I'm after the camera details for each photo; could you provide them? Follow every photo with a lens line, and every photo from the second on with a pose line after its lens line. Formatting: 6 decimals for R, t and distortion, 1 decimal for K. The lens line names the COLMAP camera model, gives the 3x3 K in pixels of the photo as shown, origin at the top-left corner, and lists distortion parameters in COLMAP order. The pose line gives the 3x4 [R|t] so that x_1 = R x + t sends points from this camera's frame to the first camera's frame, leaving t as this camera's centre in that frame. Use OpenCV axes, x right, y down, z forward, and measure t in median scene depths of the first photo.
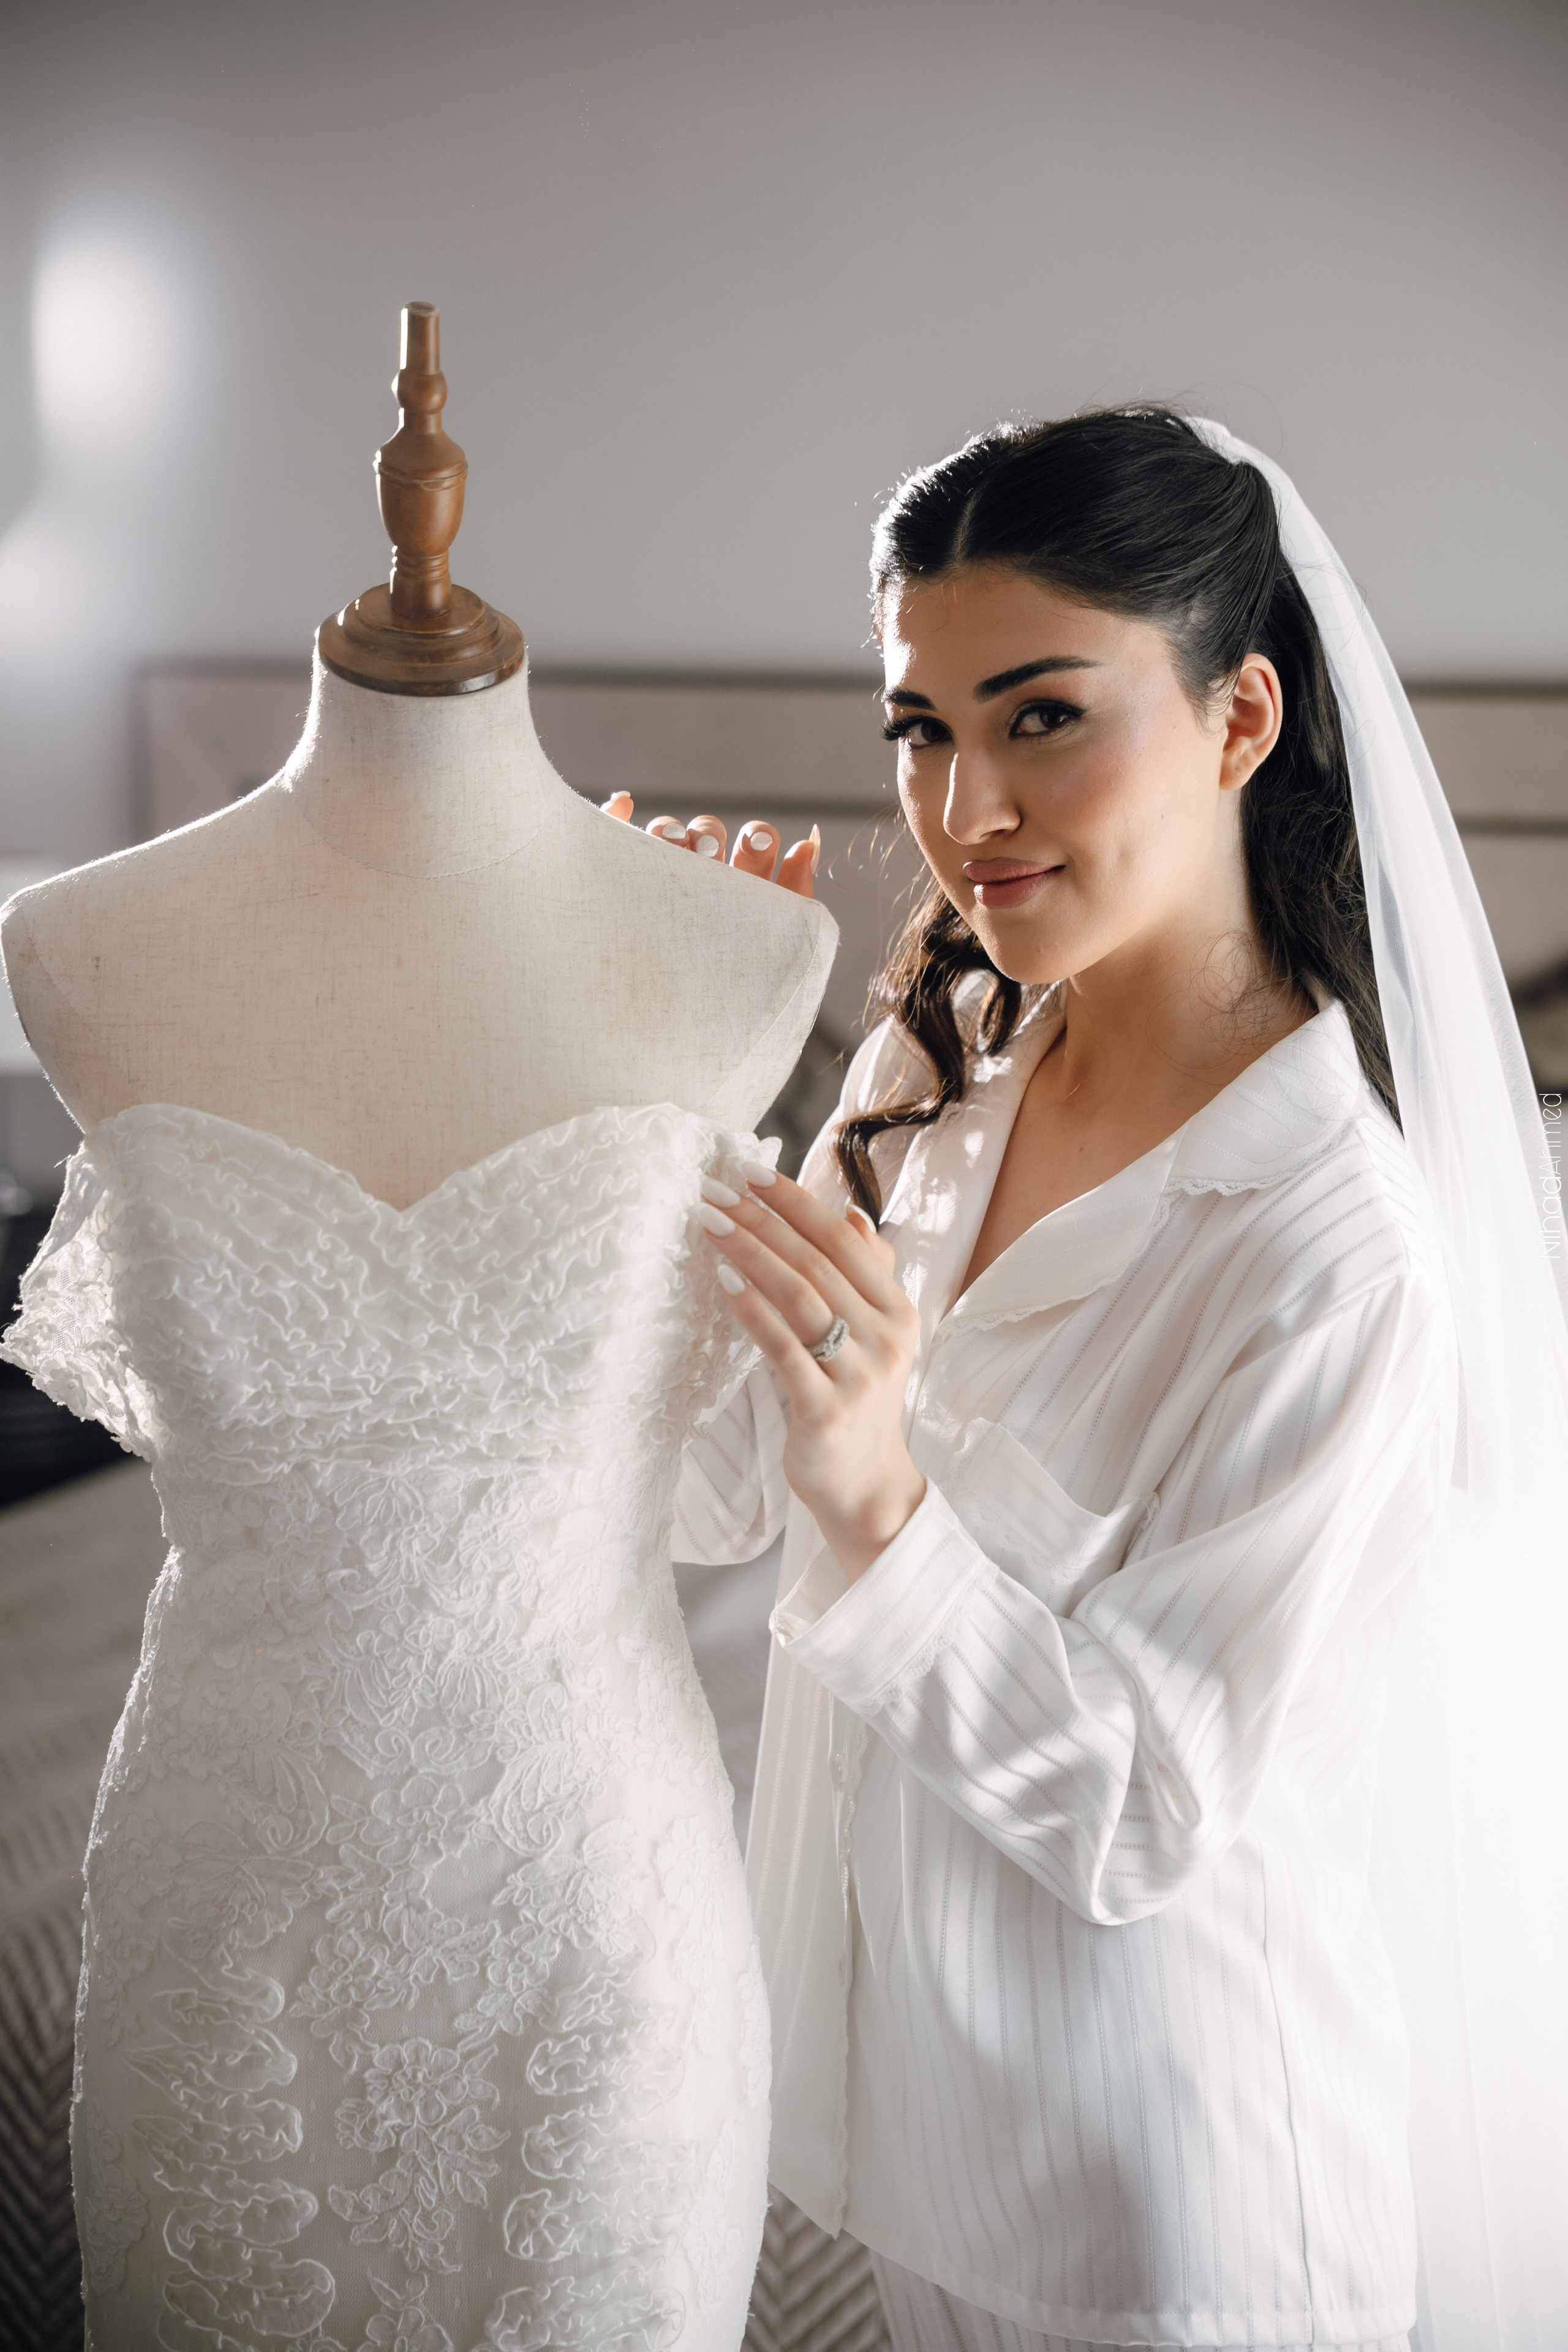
lens RADIAL K [[4216.7, 0, 766.9], [0, 4216.7, 1153.6], [0, 0, 1]] dist [0.151428, 0.000000]
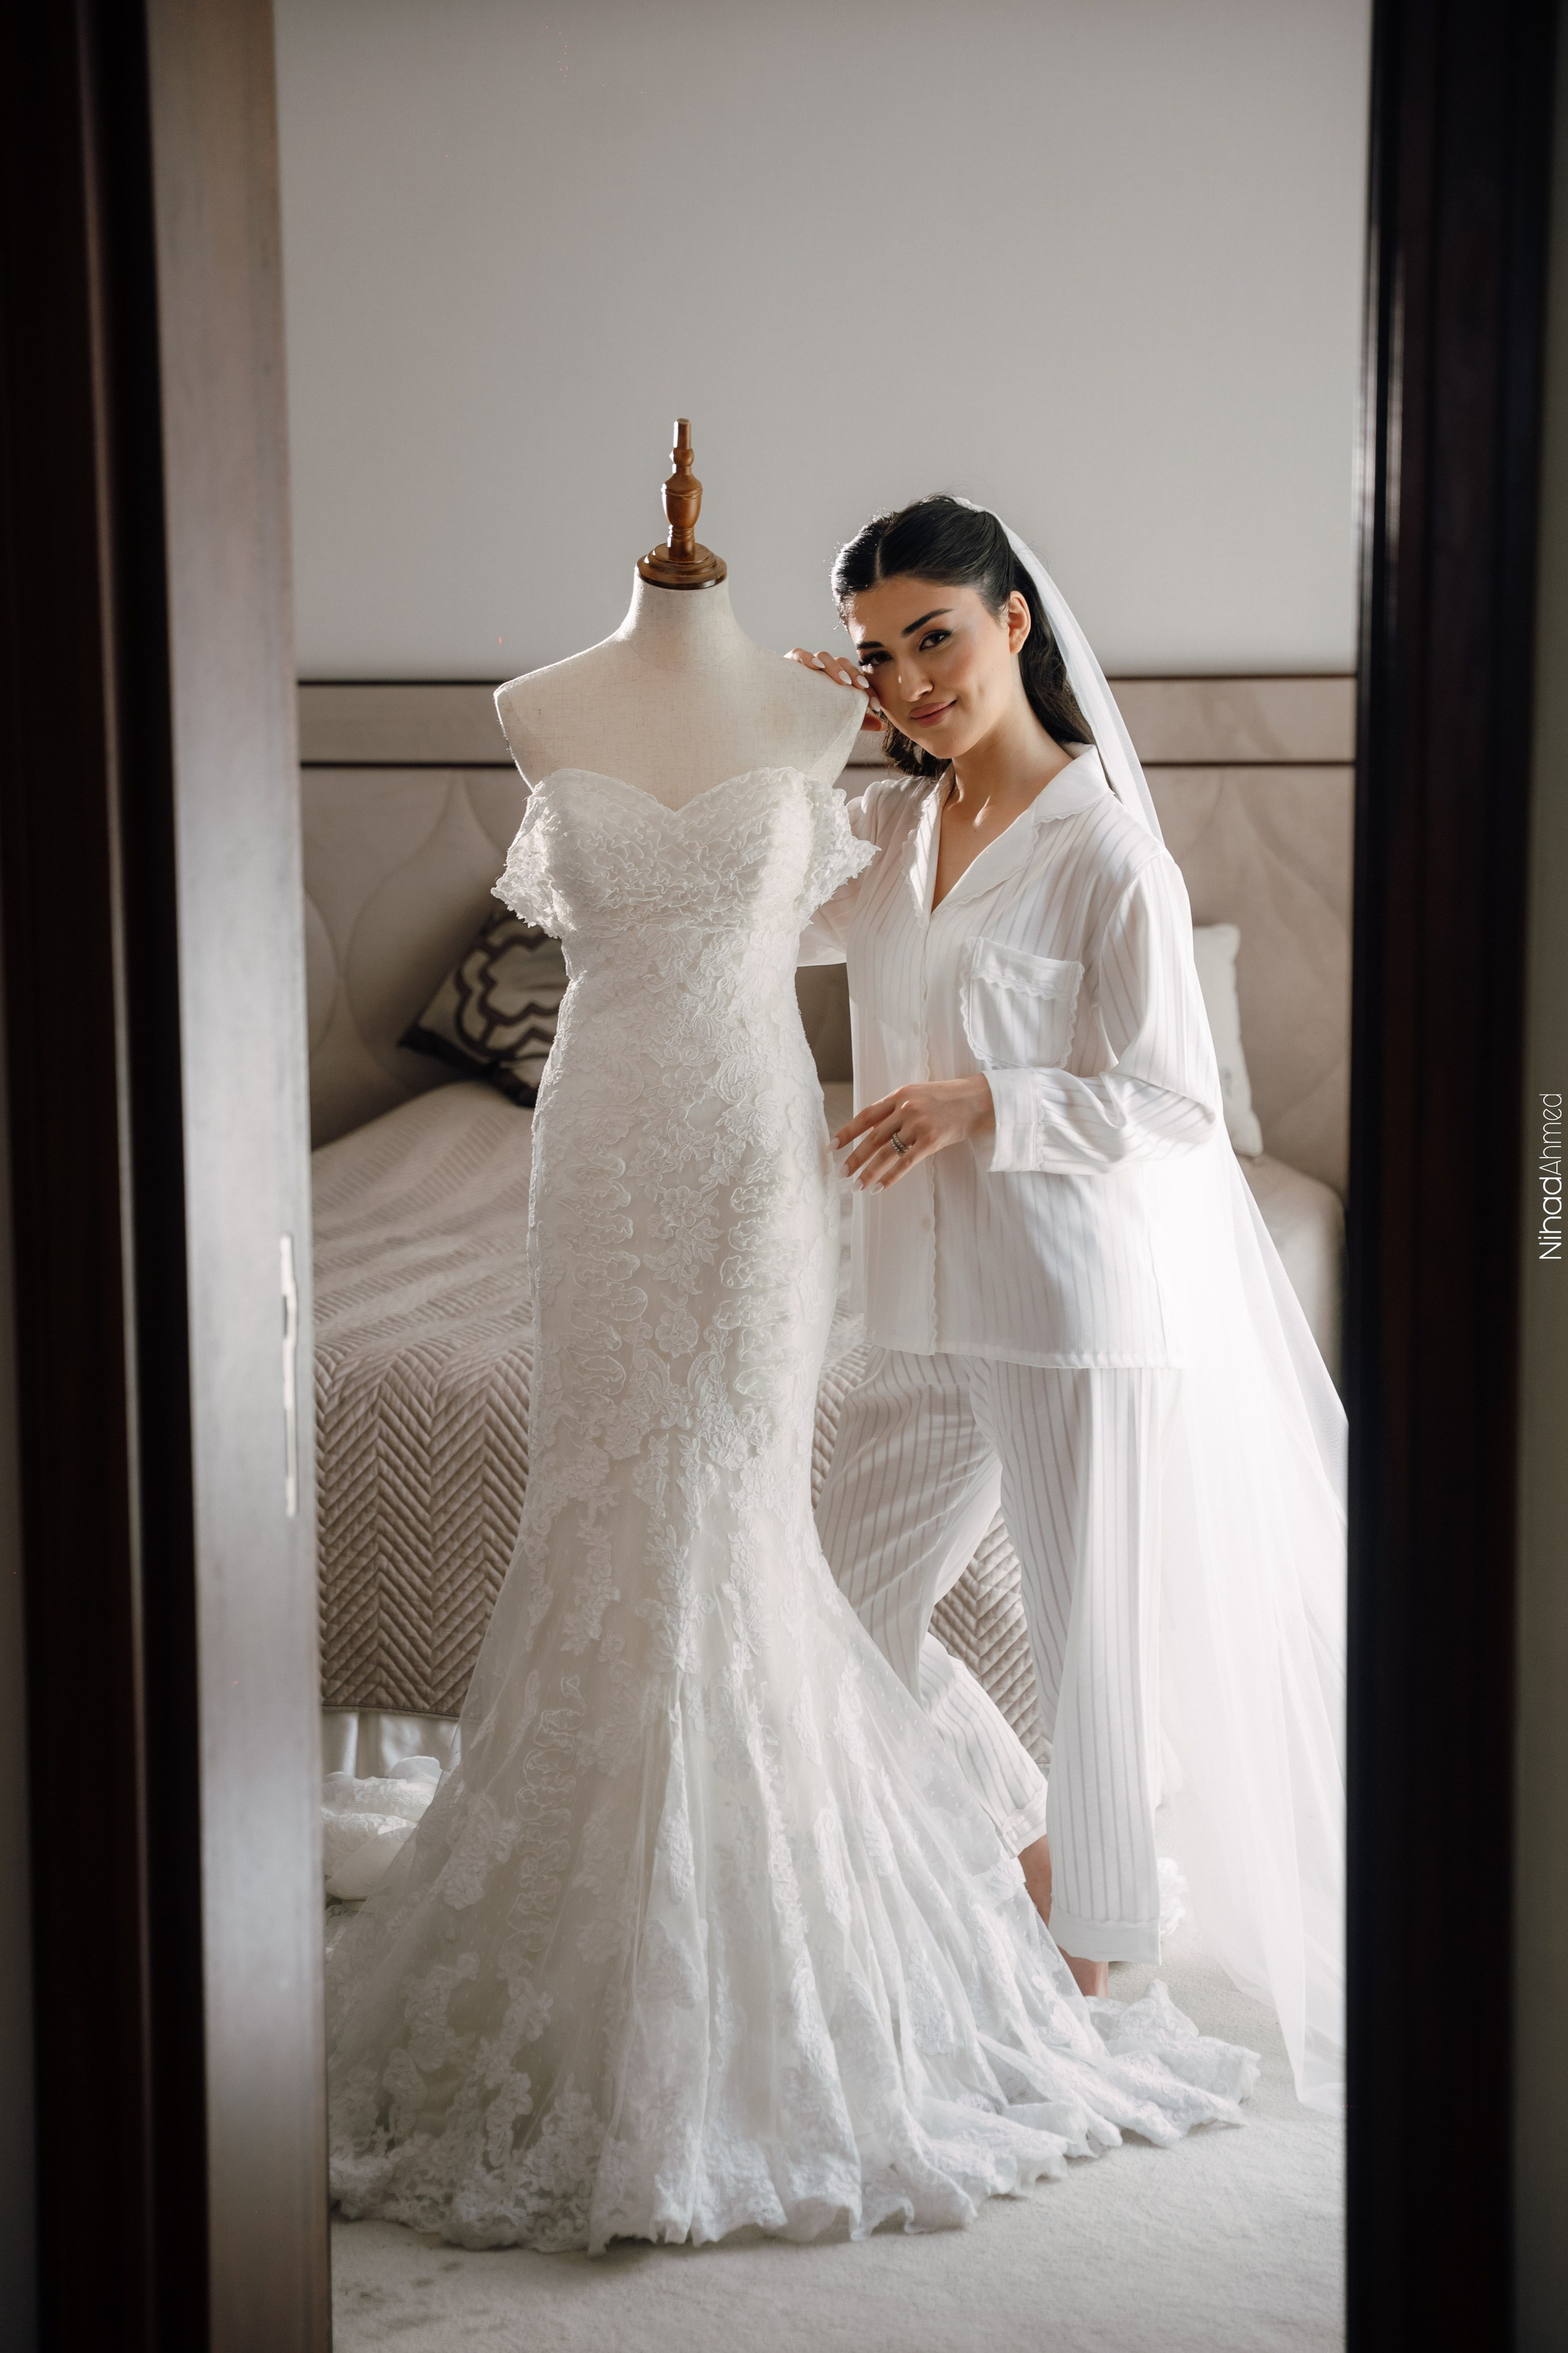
lens RADIAL K [[3891.6, 0, 786.3], [0, 3891.6, 1195.0], [0, 0, 1]] dist [0.076558, 0.000000]
pose [[0.997046, 0.006451, -0.076535, 0.133193], [-0.006314, 0.999978, 0.002032, 0.209883], [0.076546, -0.001542, 0.997065, -1.075076]]
